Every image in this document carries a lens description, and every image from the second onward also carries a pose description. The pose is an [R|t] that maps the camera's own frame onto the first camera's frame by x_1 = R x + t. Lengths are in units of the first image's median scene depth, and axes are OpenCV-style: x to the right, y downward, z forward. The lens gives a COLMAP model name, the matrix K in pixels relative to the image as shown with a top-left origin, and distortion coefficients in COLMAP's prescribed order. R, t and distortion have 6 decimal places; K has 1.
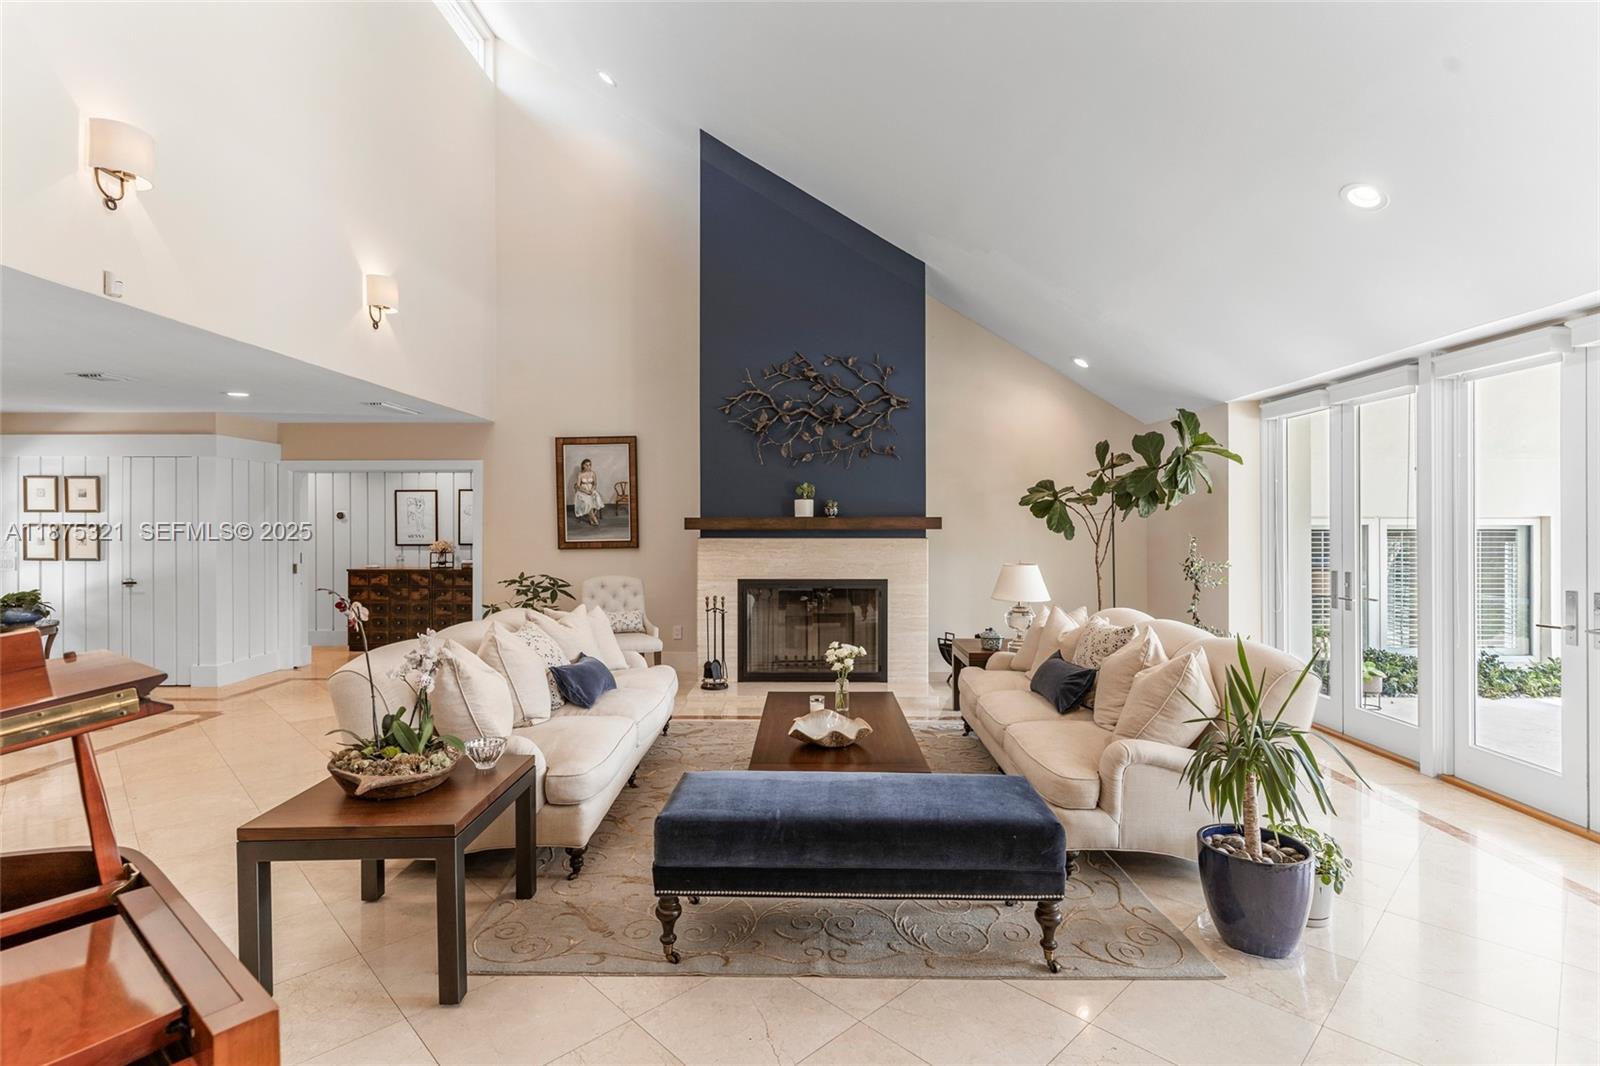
lens RADIAL K [[759.7, 0, 800.0], [0, 759.7, 533.0], [0, 0, 1]] dist [-0.000479, -0.000032]
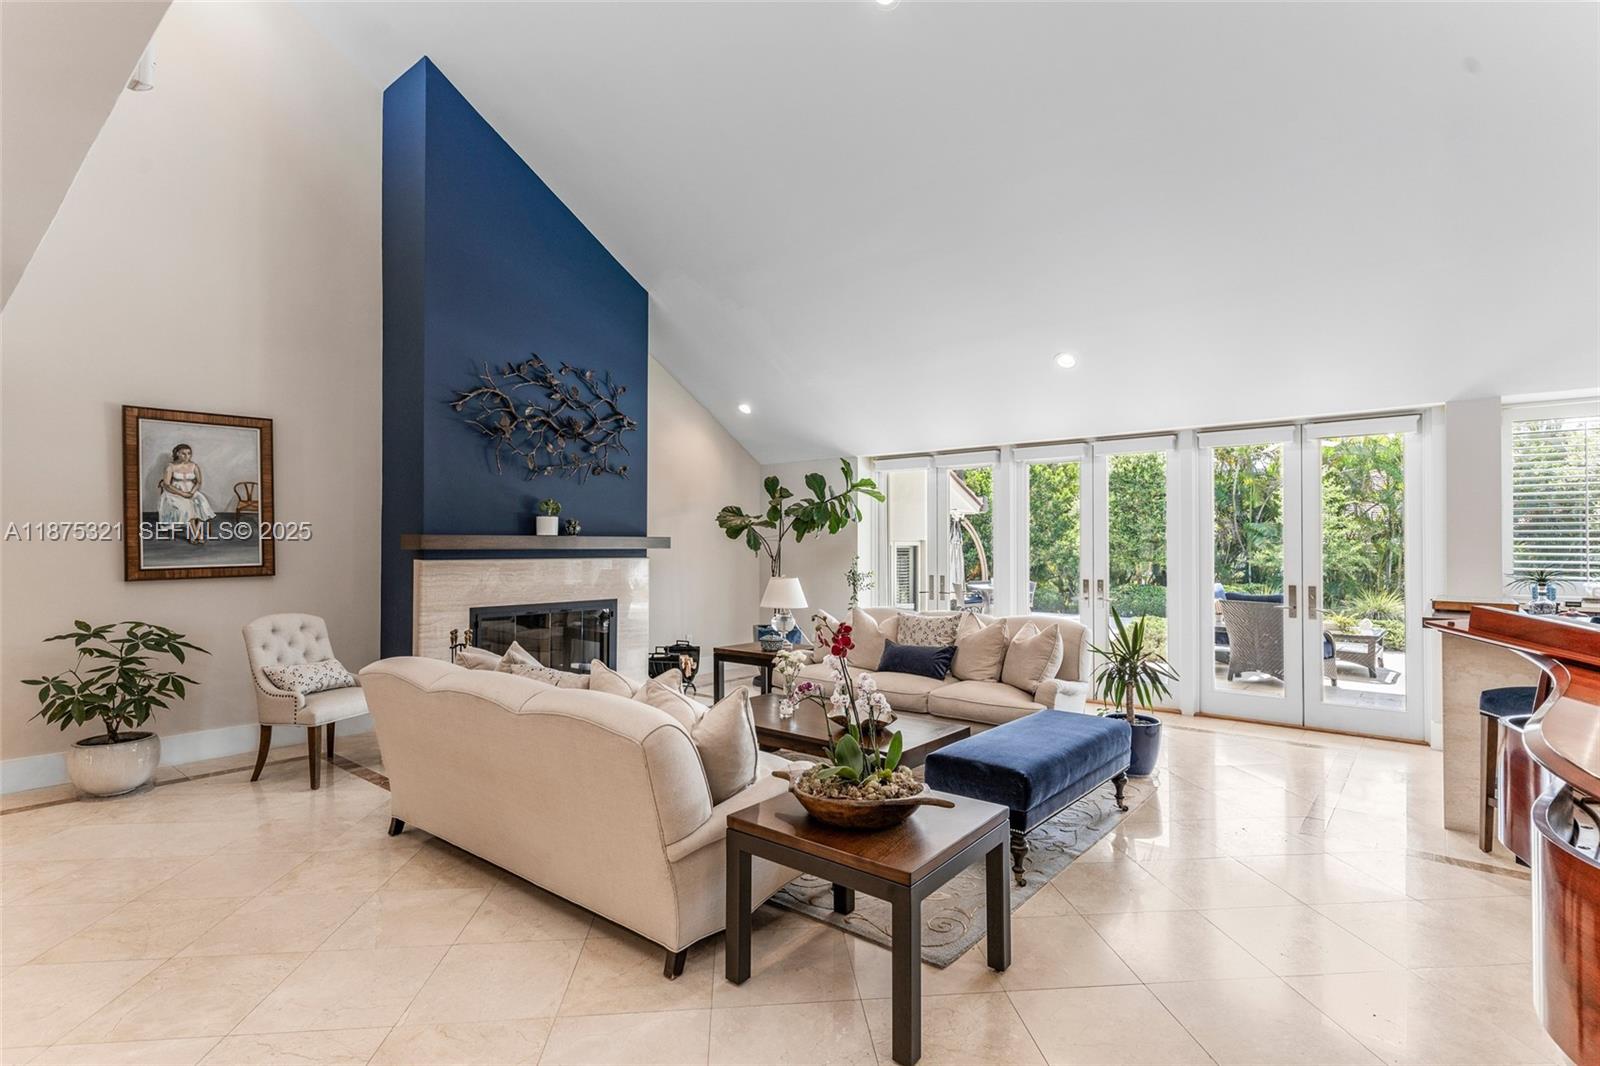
lens RADIAL K [[785.3, 0, 800.0], [0, 785.3, 533.0], [0, 0, 1]] dist [0.000956, -0.000071]
pose [[0.622400, 0.013221, 0.782588, -0.532748], [0.003926, 0.999792, -0.020013, -0.003910], [-0.782690, 0.015529, 0.622218, 0.165951]]
